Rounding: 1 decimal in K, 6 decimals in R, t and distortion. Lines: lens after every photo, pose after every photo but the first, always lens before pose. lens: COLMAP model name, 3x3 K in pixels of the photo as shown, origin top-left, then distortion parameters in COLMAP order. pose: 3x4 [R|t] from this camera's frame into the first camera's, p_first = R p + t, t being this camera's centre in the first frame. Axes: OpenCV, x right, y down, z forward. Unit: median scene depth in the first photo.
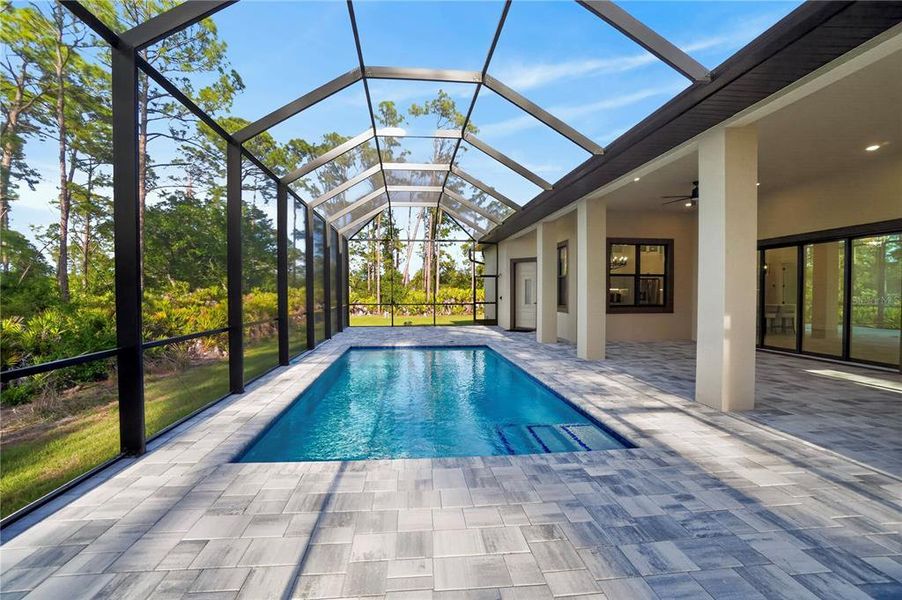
lens RADIAL K [[396.1, 0, 444.9], [0, 396.1, 298.0], [0, 0, 1]] dist [-0.066411, 0.024464]
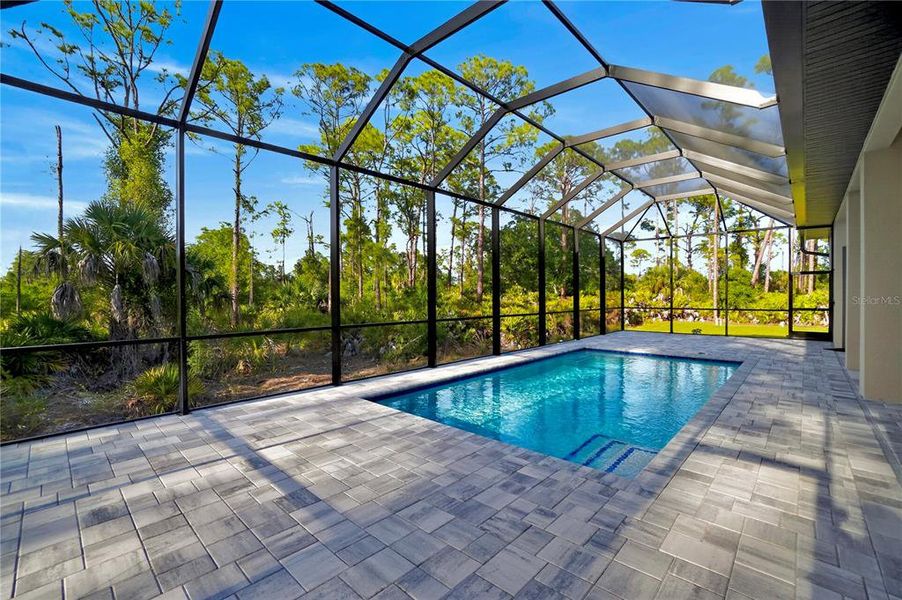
lens RADIAL K [[396.1, 0, 444.9], [0, 396.1, 298.0], [0, 0, 1]] dist [-0.066411, 0.024464]
pose [[0.661781, 0.003778, -0.749688, 0.913858], [-0.009081, 0.999954, -0.002977, -0.003395], [0.749642, 0.008778, 0.661785, 0.136490]]
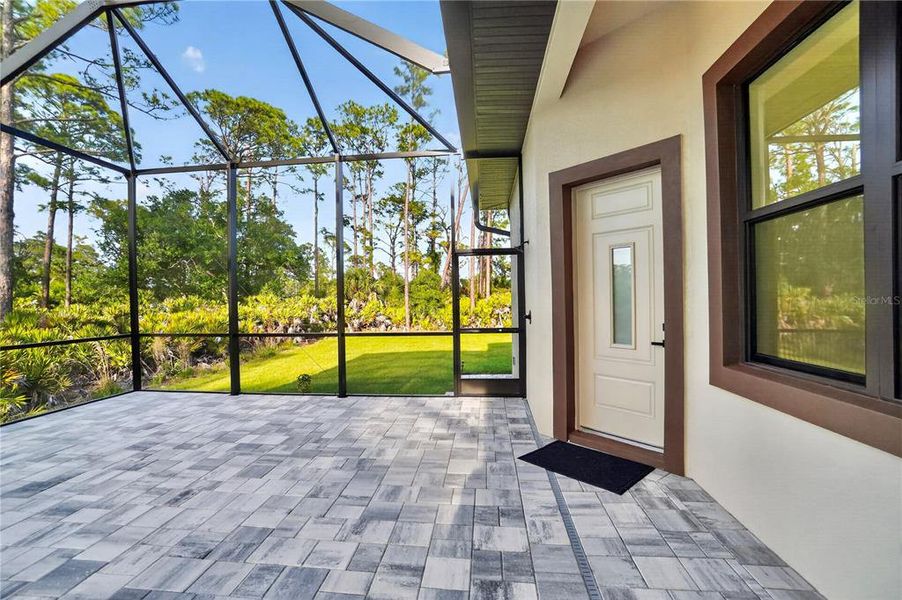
lens RADIAL K [[396.1, 0, 444.9], [0, 396.1, 298.0], [0, 0, 1]] dist [-0.066411, 0.024464]
pose [[0.981778, -0.010232, -0.189755, 0.661284], [0.006798, 0.999801, -0.018737, -0.045603], [0.189909, 0.017105, 0.981653, 3.309681]]
